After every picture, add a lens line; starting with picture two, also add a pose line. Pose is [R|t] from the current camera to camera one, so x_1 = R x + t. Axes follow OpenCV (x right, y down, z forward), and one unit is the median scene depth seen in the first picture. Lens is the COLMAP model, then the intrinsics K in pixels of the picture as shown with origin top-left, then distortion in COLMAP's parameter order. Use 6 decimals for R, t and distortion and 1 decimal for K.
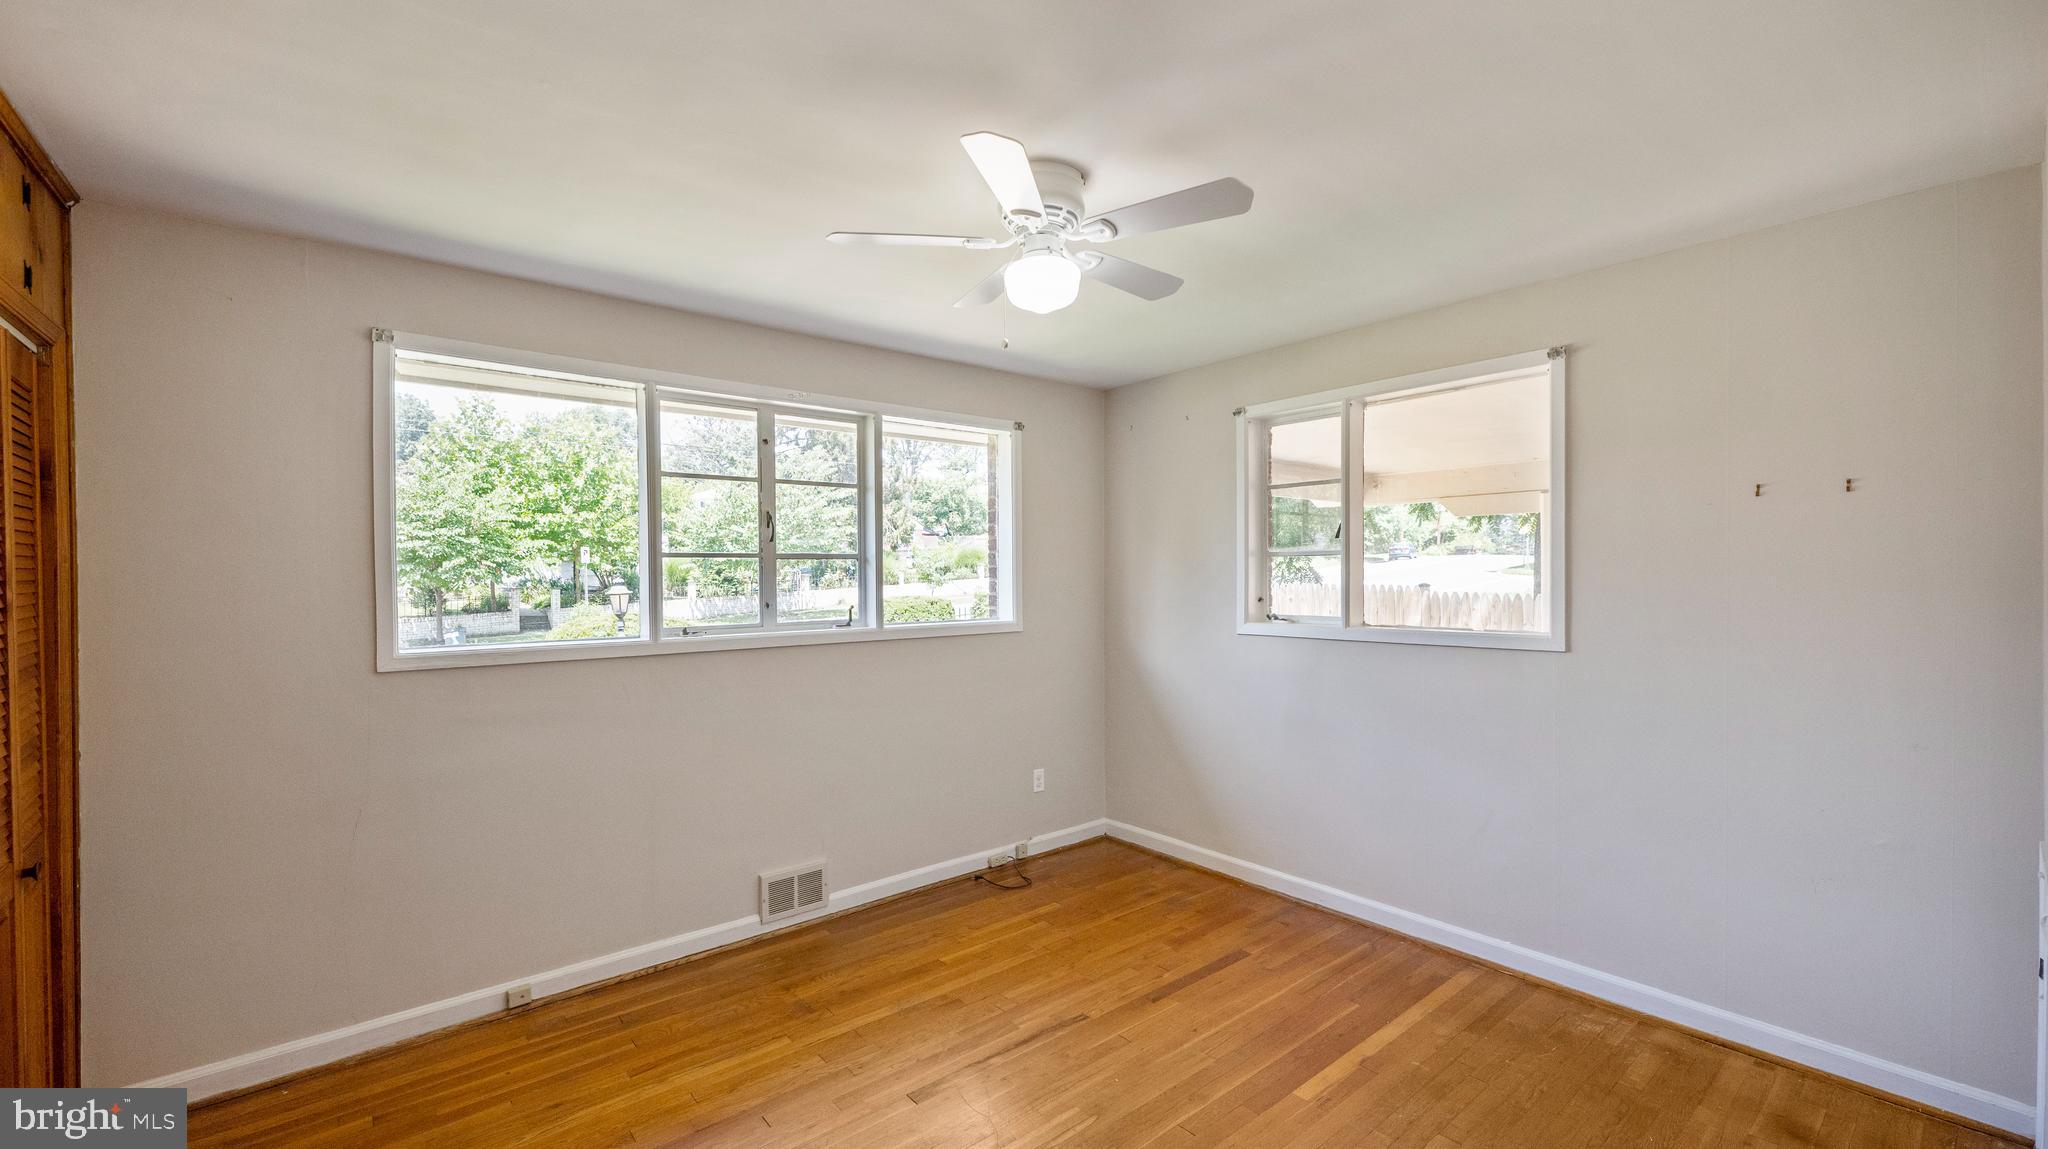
lens RADIAL K [[834.4, 0, 1023.7], [0, 834.4, 577.3], [0, 0, 1]] dist [0.001925, 0.000327]
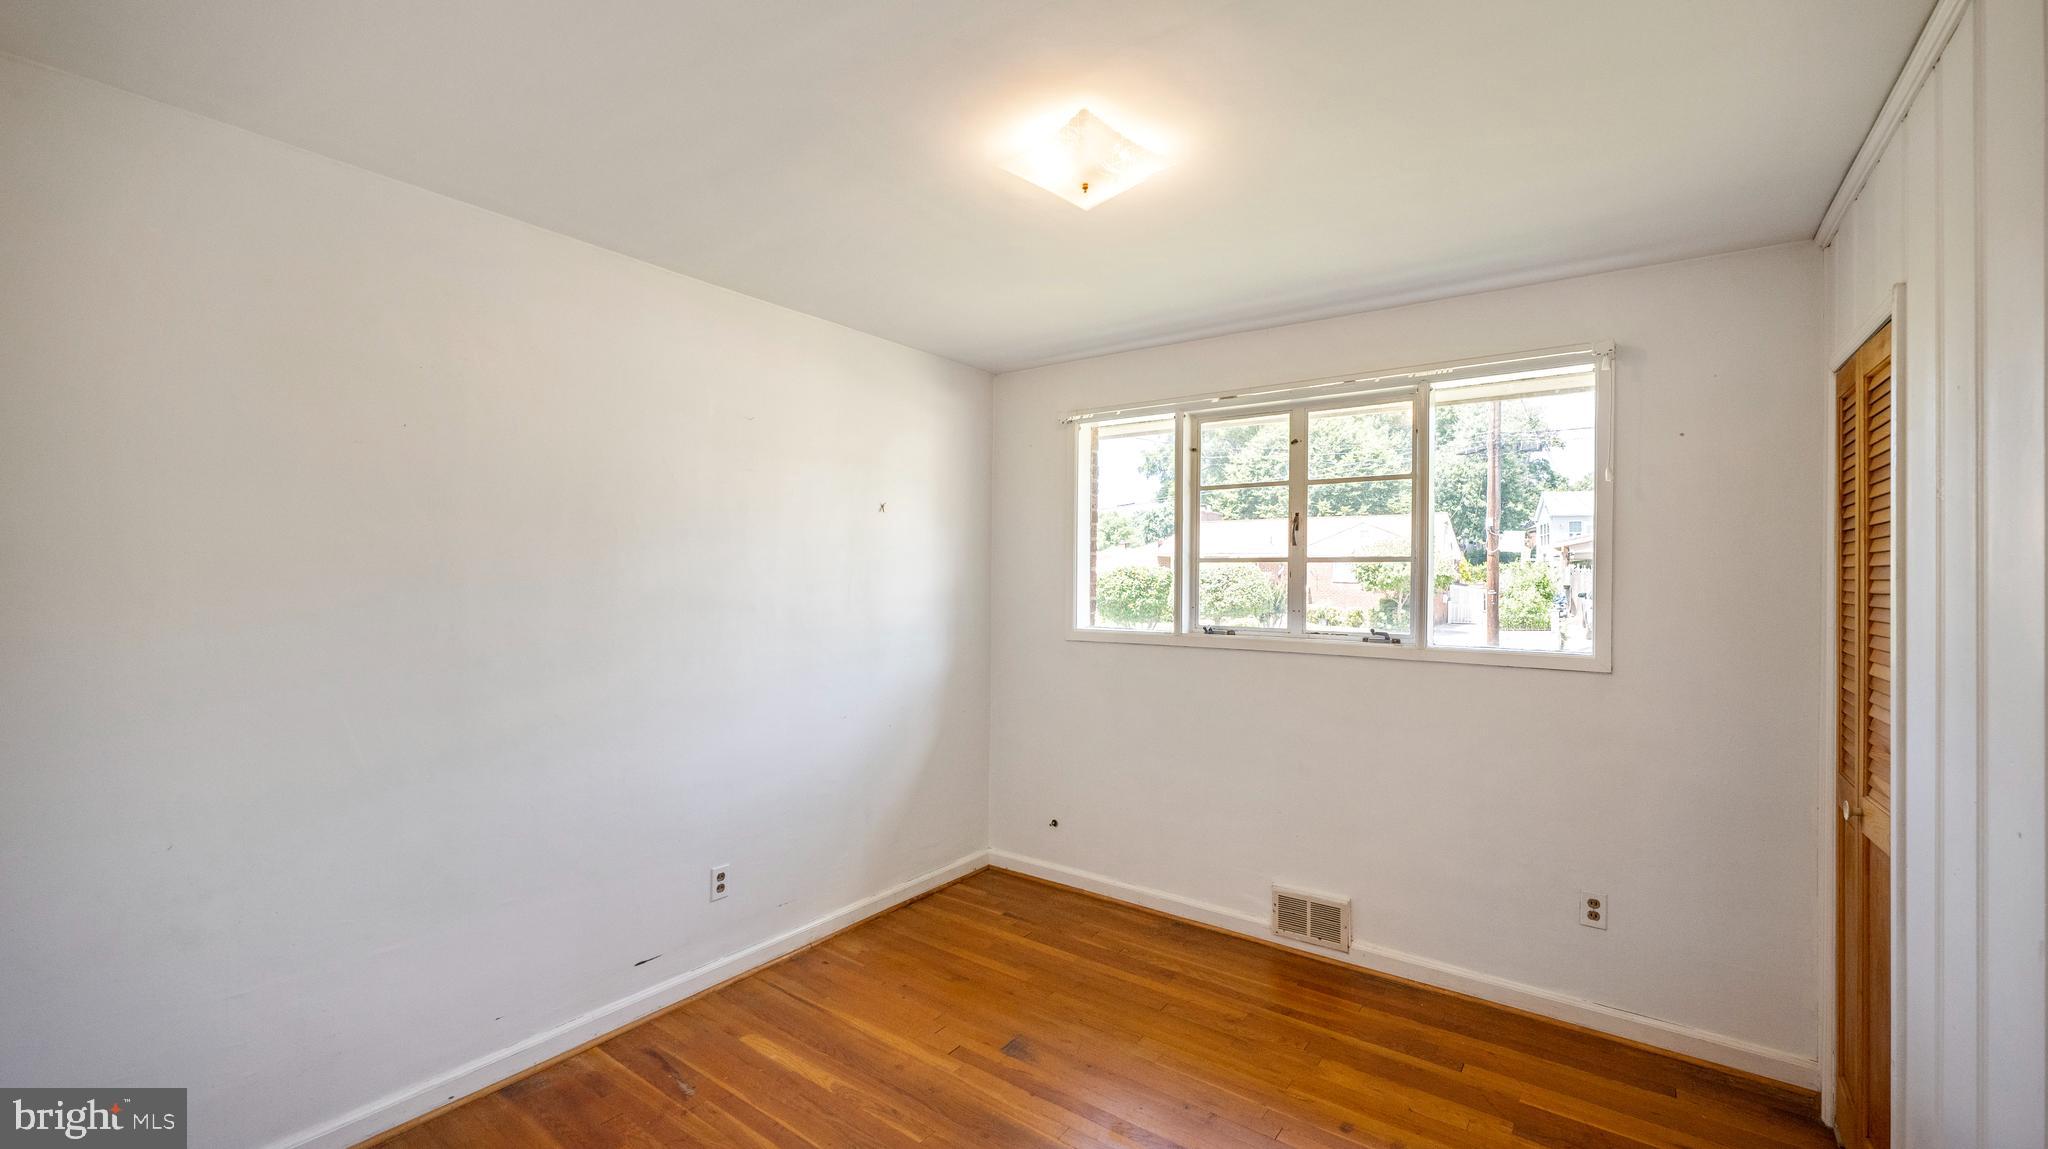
lens RADIAL K [[834.4, 0, 1023.7], [0, 834.4, 577.3], [0, 0, 1]] dist [0.001925, 0.000327]
pose [[0.222928, 0.006507, -0.974813, 0.578596], [-0.011991, 0.999920, 0.003932, -0.005345], [0.974761, 0.010813, 0.222988, 0.486460]]
